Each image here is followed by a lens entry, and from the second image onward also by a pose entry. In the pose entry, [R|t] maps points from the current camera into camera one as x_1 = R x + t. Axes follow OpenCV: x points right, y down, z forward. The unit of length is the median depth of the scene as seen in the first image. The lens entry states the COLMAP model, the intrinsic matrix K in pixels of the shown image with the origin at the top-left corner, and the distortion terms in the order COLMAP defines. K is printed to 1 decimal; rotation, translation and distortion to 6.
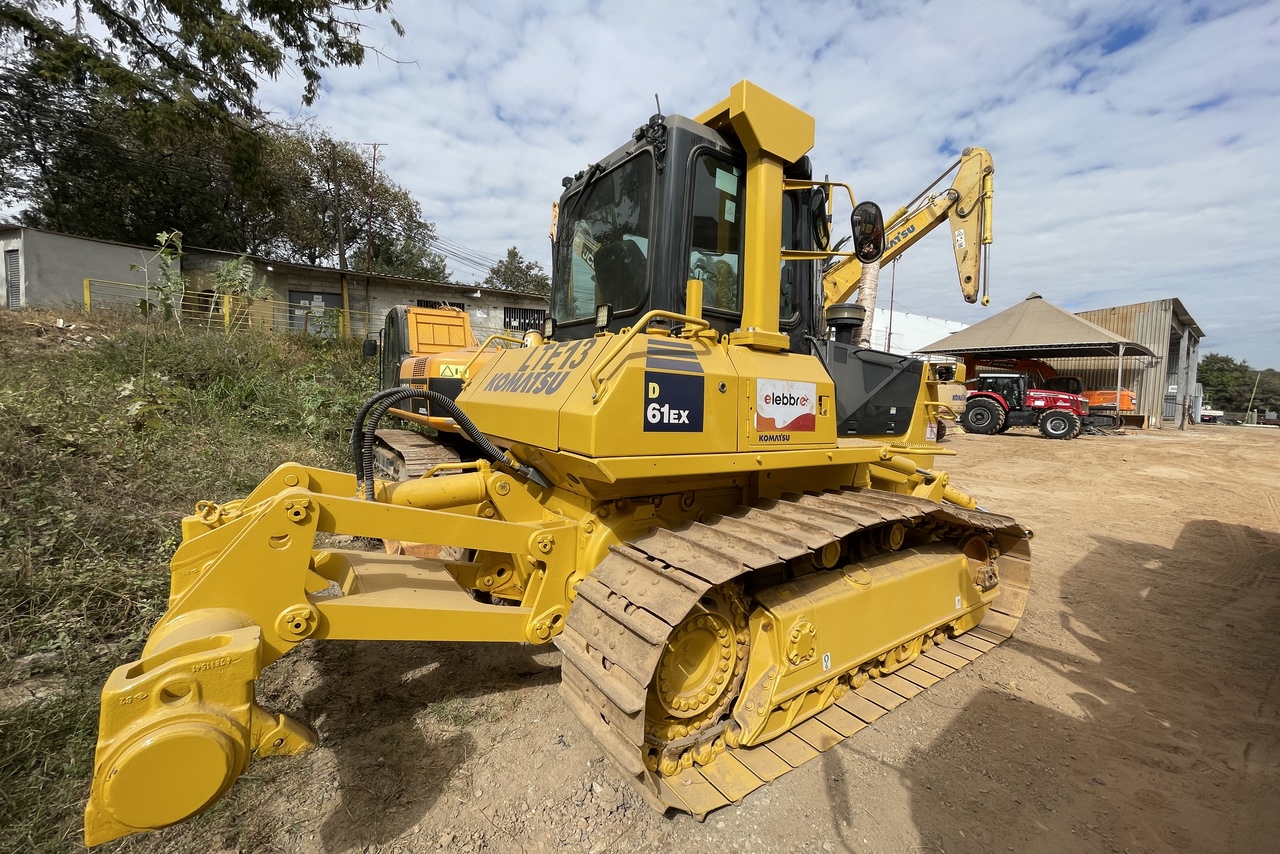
lens RADIAL K [[515.7, 0, 640.0], [0, 515.7, 427.0], [0, 0, 1]] dist [-0.002271, -0.000033]
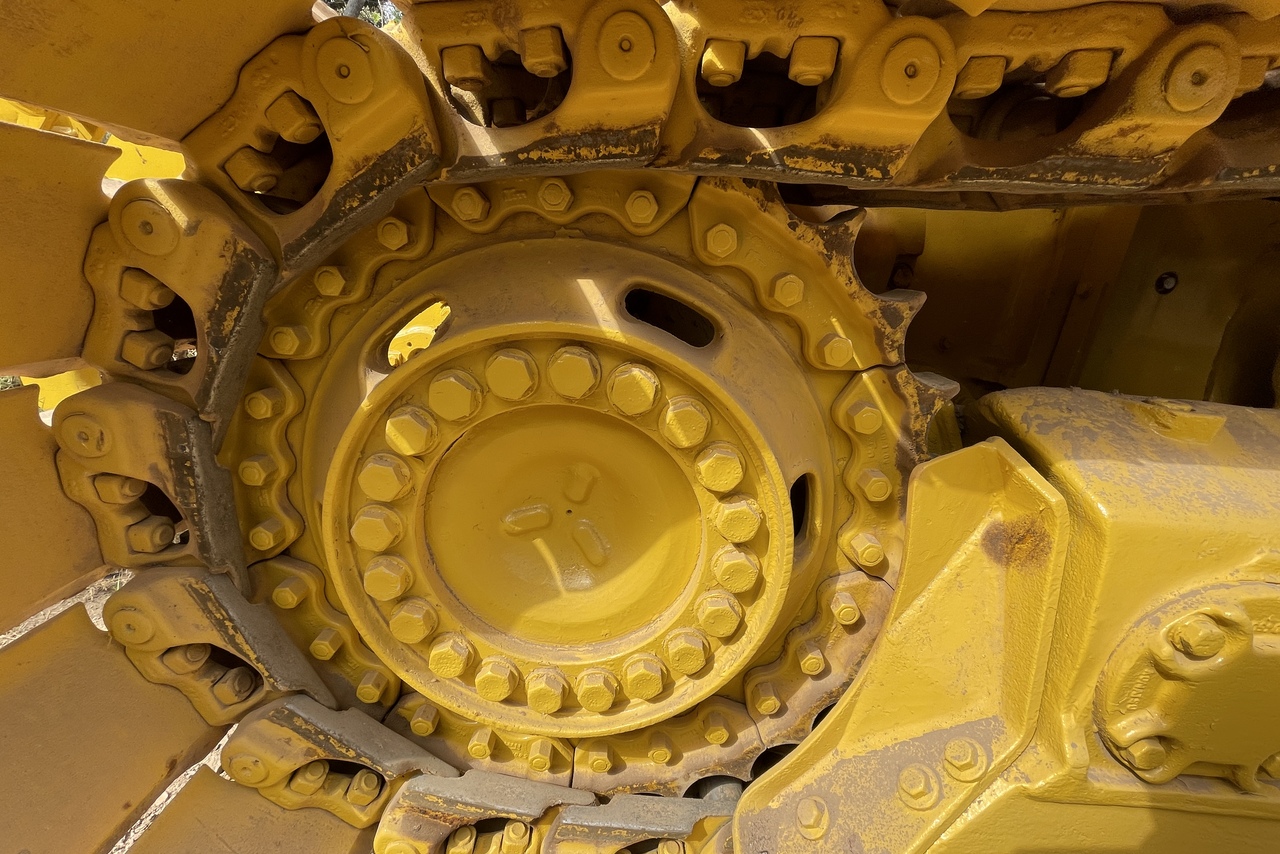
lens RADIAL K [[515.7, 0, 640.0], [0, 515.7, 427.0], [0, 0, 1]] dist [-0.002271, -0.000033]
pose [[0.809878, 0.216482, -0.545191, 0.215448], [-0.101541, 0.967118, 0.233179, 0.293784], [0.577743, -0.133487, 0.805229, 0.715225]]
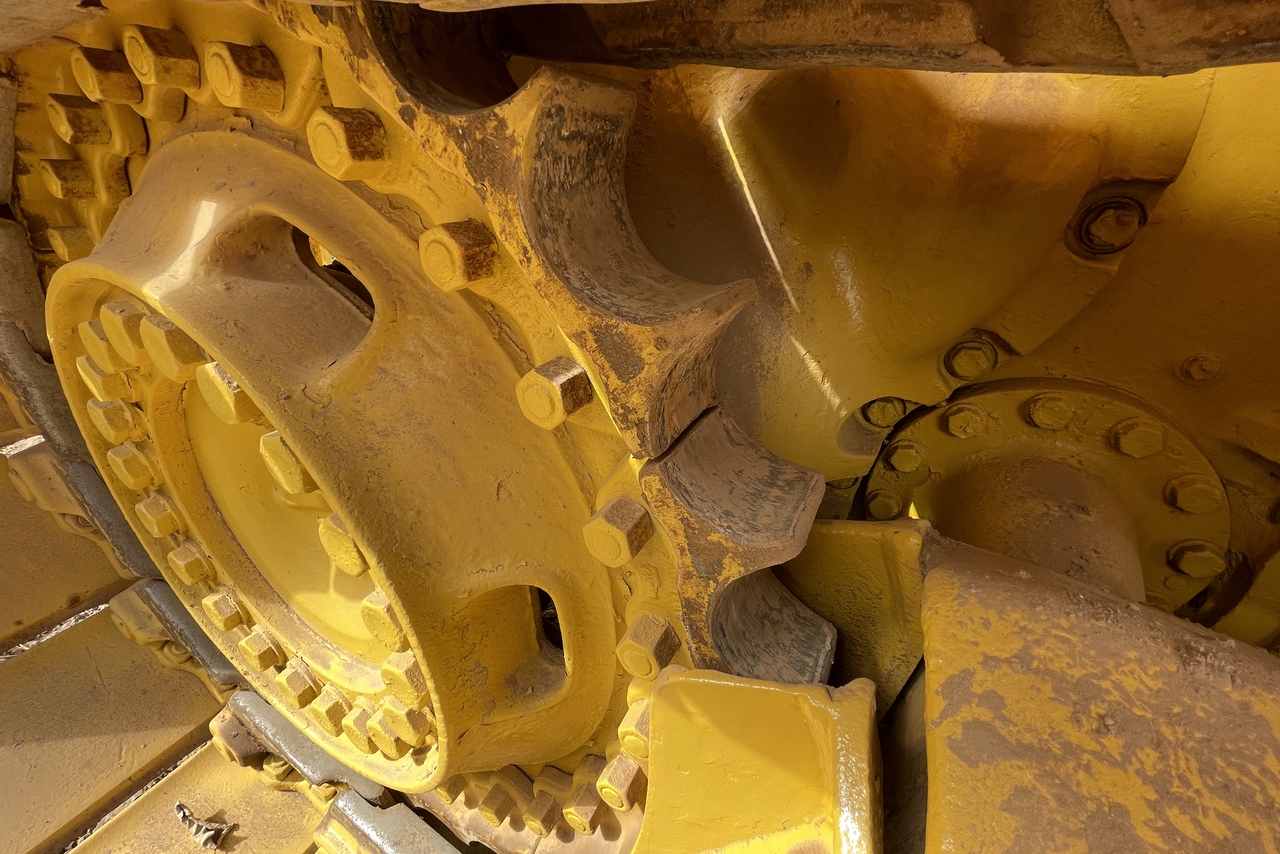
lens RADIAL K [[515.7, 0, 640.0], [0, 515.7, 427.0], [0, 0, 1]] dist [-0.002271, -0.000033]
pose [[0.431480, 0.480777, -0.763334, 0.245362], [-0.159830, 0.873508, 0.459824, 0.262898], [0.887851, -0.076401, 0.453744, 0.887669]]
